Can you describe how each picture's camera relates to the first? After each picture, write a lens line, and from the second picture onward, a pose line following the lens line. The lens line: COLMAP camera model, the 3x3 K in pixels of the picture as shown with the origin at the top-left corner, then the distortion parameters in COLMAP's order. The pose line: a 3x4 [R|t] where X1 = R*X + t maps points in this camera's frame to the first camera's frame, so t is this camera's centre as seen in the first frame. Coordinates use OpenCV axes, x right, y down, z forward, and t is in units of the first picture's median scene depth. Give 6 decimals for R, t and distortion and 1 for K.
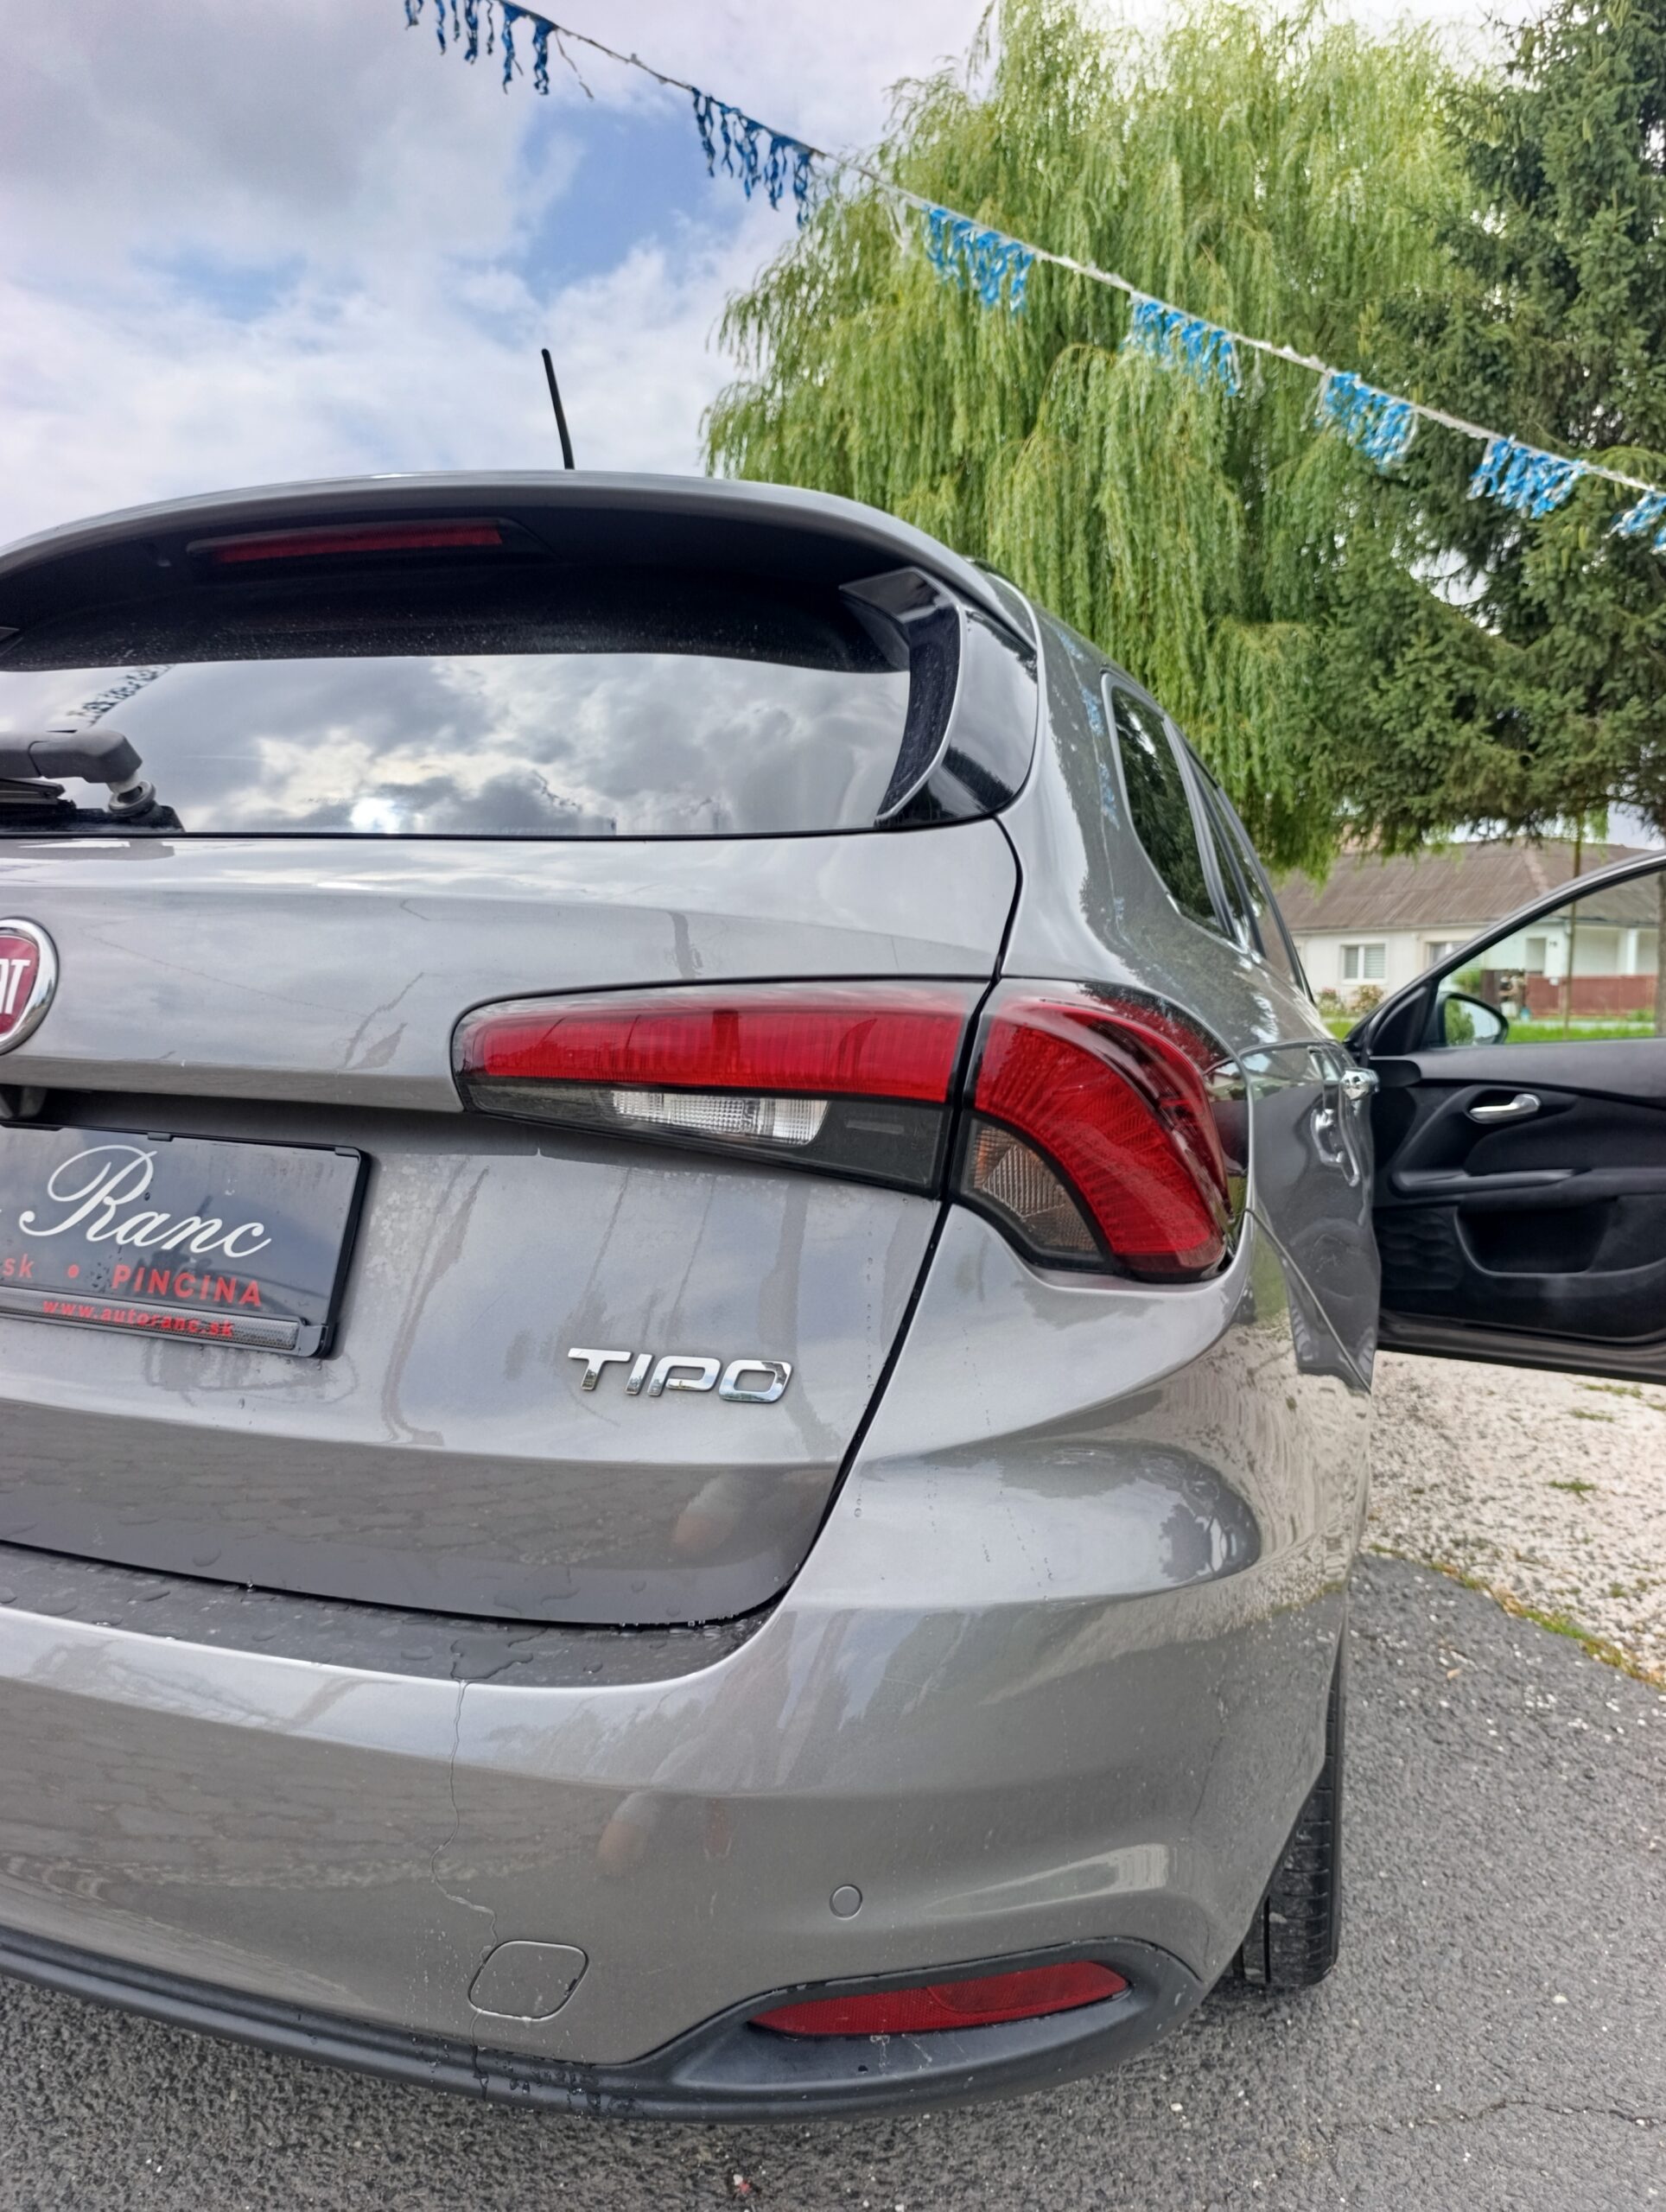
lens RADIAL K [[1544.3, 0, 835.1], [0, 1544.3, 1090.3], [0, 0, 1]] dist [-0.006908, -0.011287]
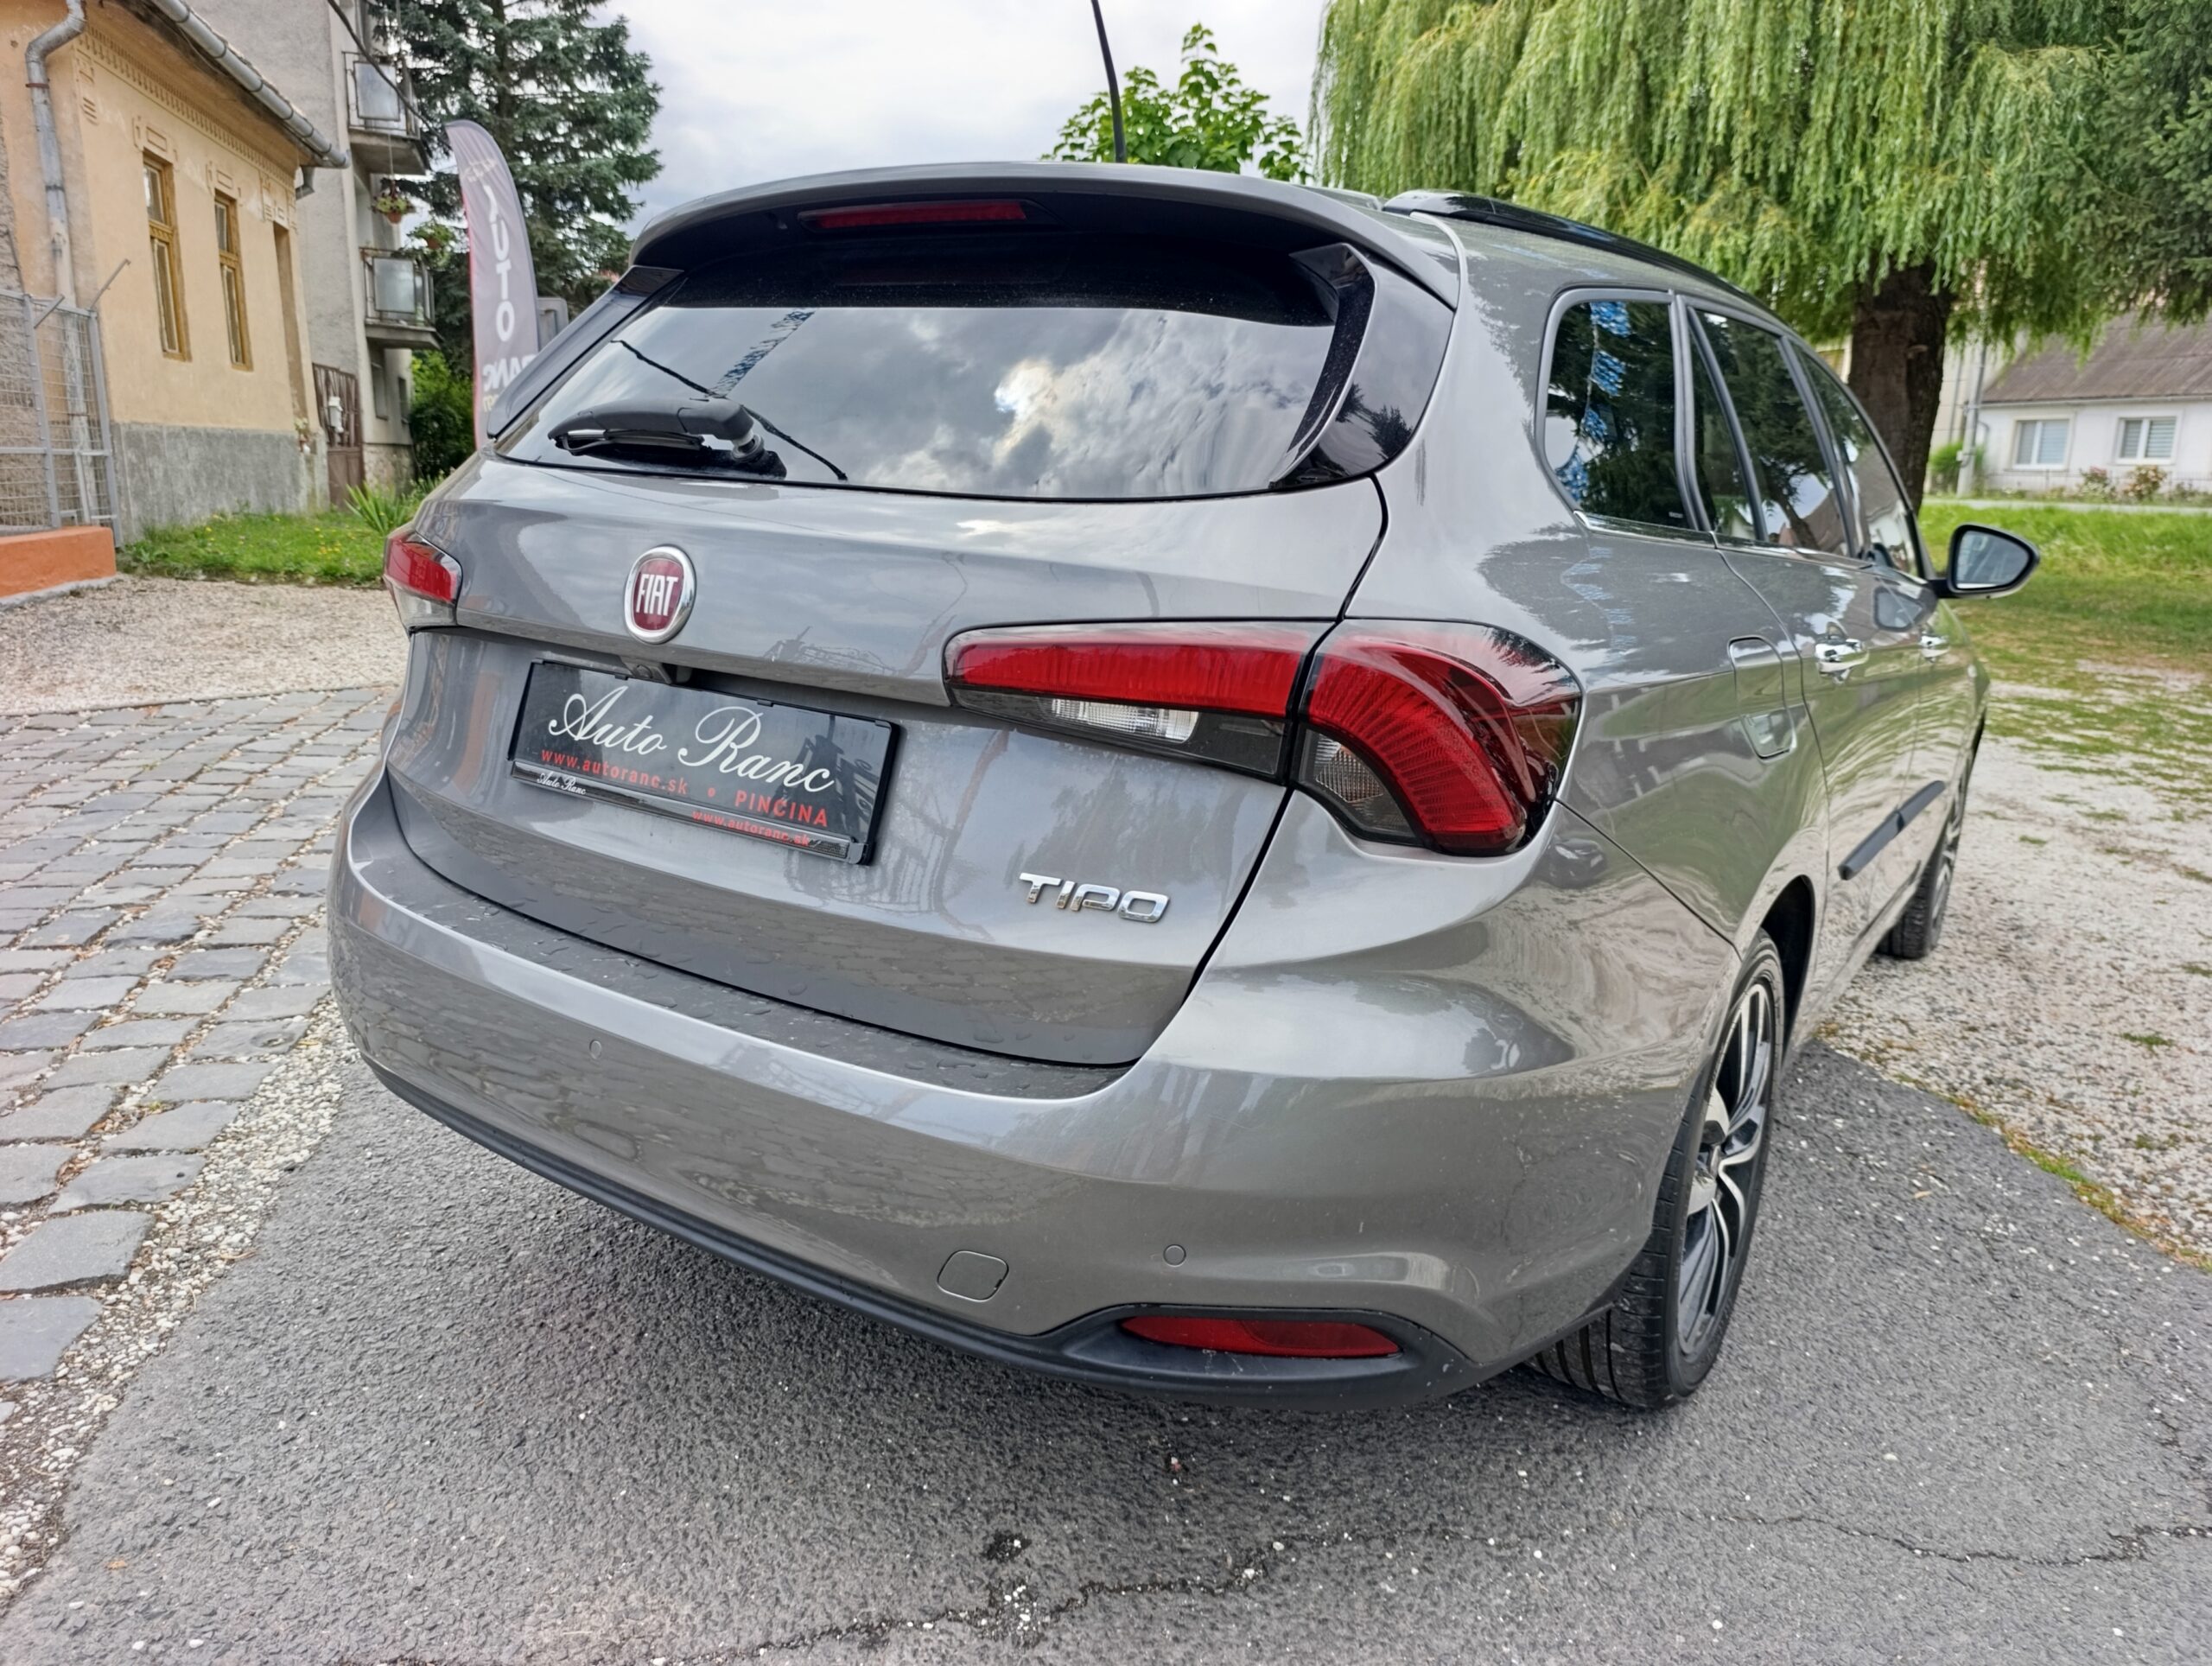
lens RADIAL K [[1527.2, 0, 1114.8], [0, 1527.2, 833.5], [0, 0, 1]] dist [0.001615, -0.013302]
pose [[0.967844, 0.068241, -0.242119, 0.080734], [-0.025112, 0.983903, 0.176931, -0.038719], [0.250295, -0.165162, 0.953978, -0.103424]]
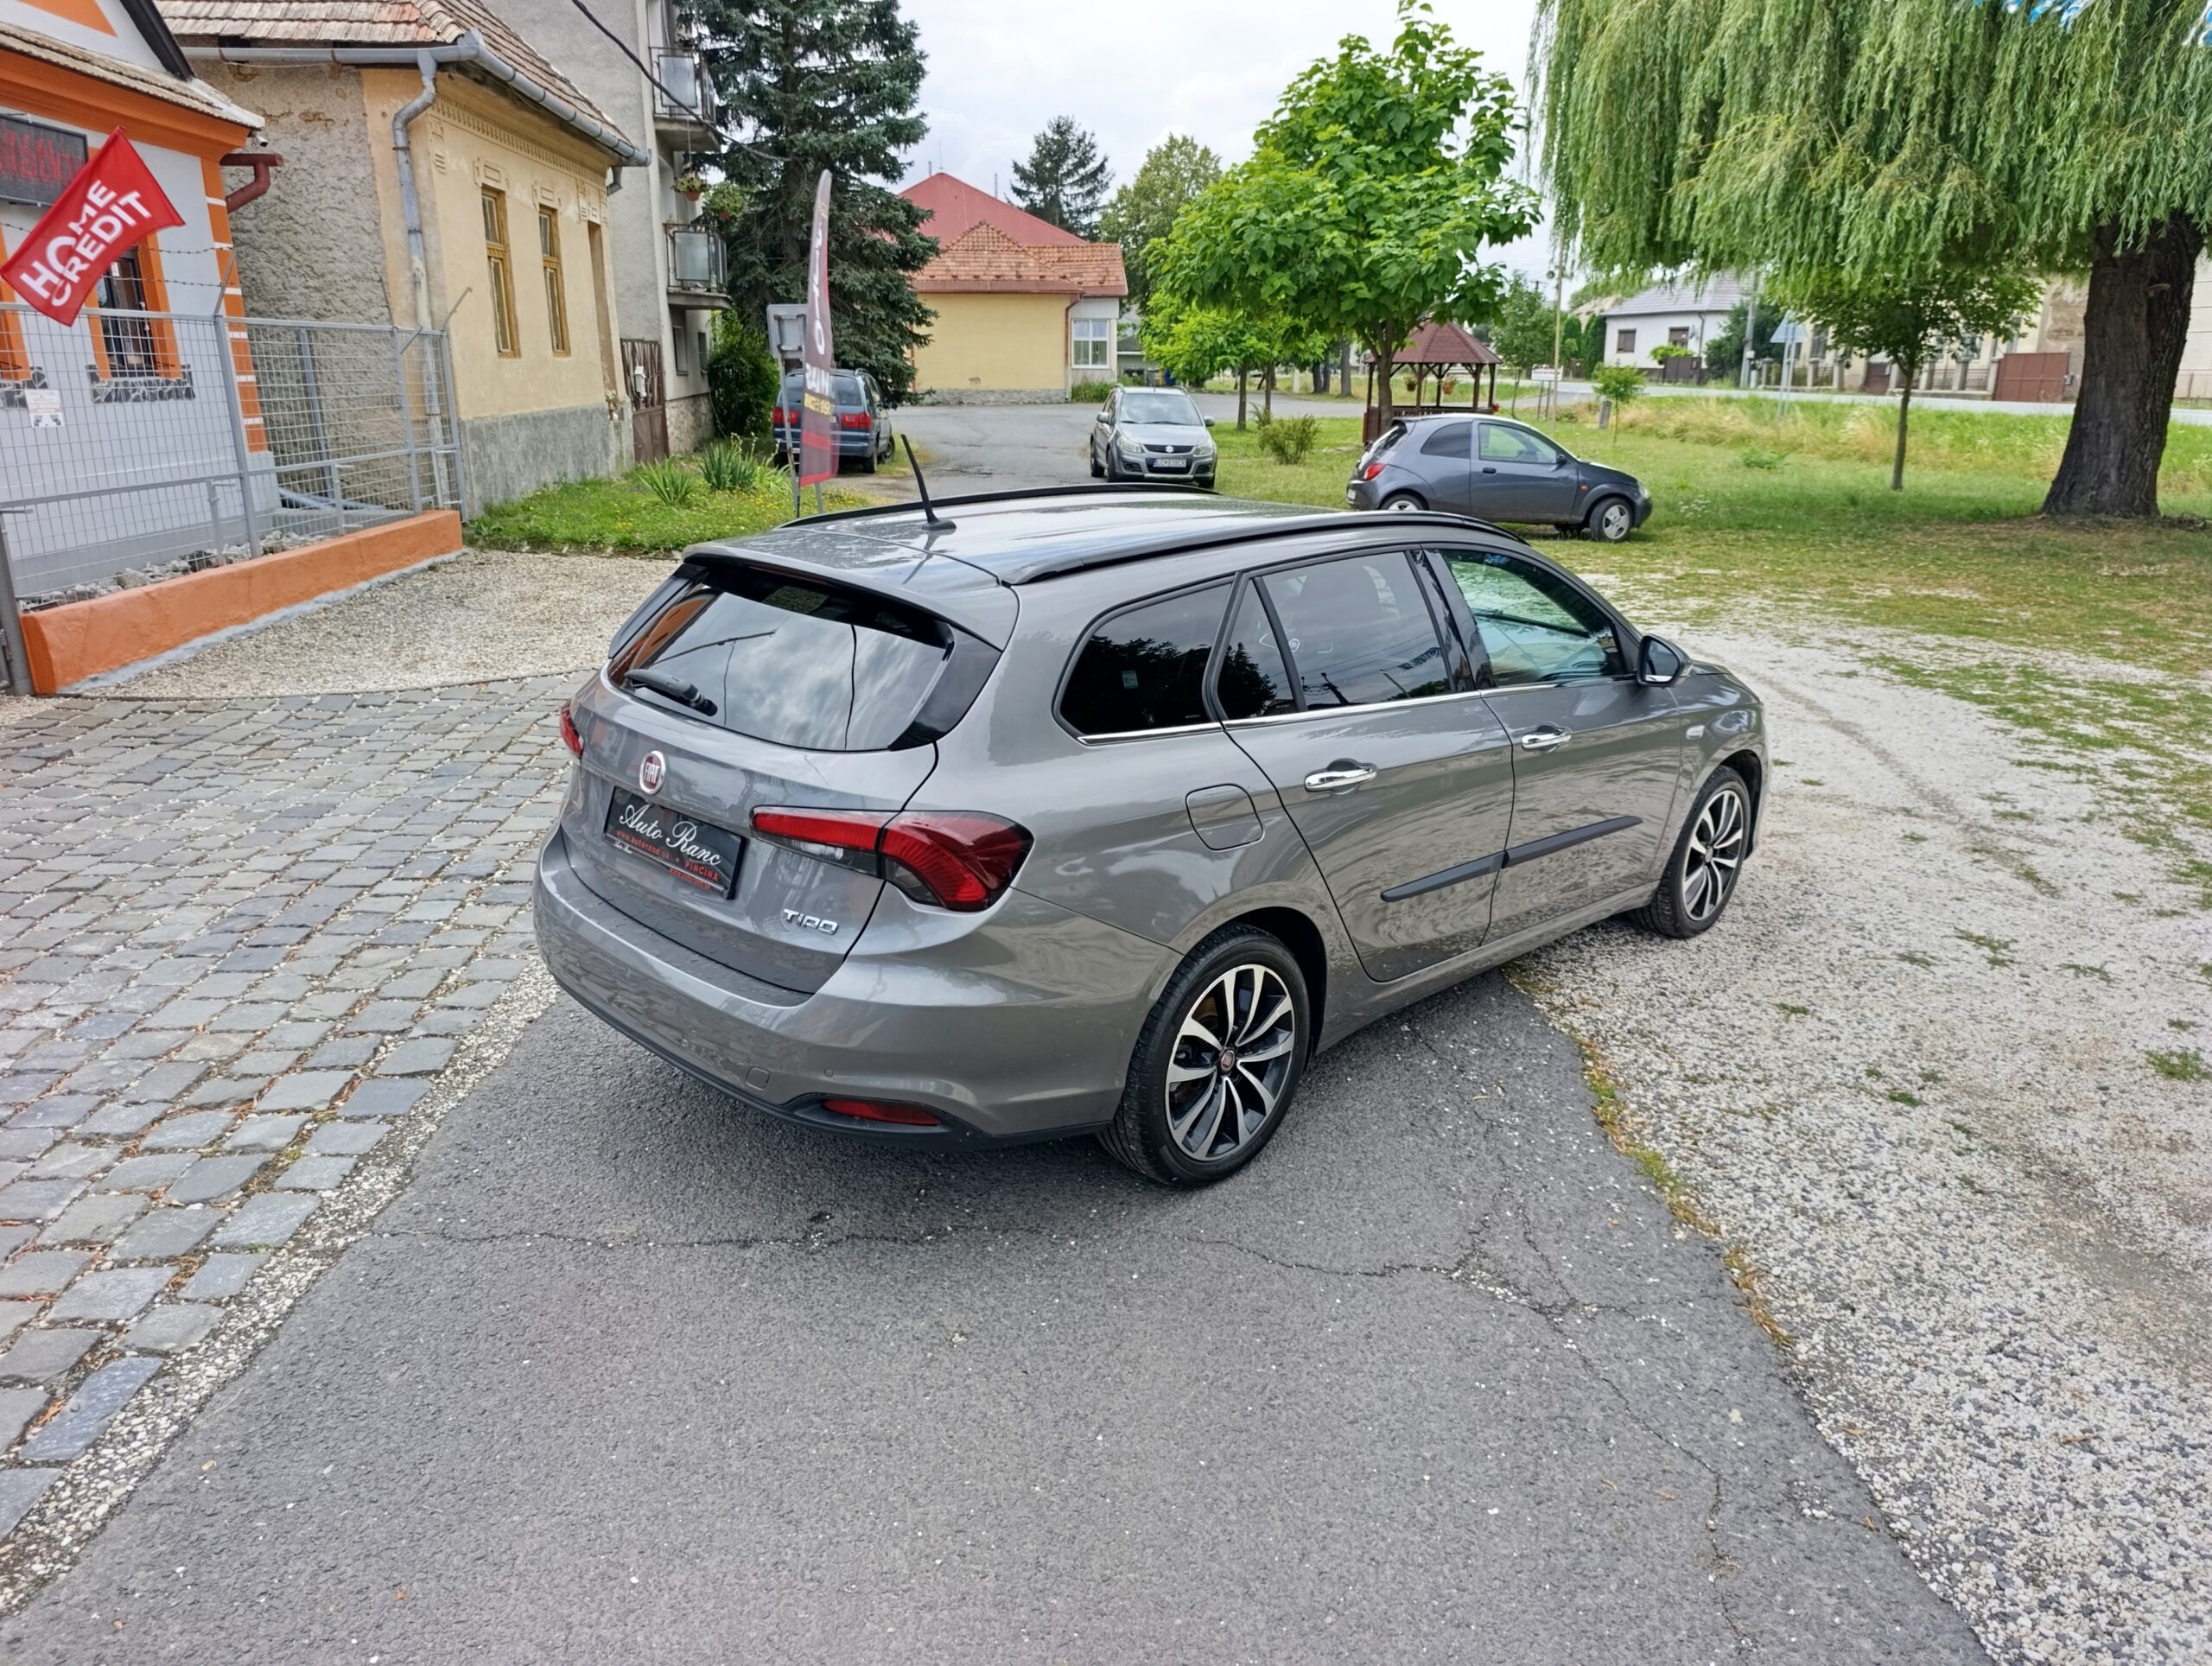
lens RADIAL K [[1503.0, 0, 1109.9], [0, 1503.0, 830.5], [0, 0, 1]] dist [0.021495, -0.032594]
pose [[0.906619, 0.115300, -0.405890, 0.560471], [-0.016719, 0.971002, 0.238486, -0.248842], [0.421618, -0.209430, 0.882257, -0.486430]]
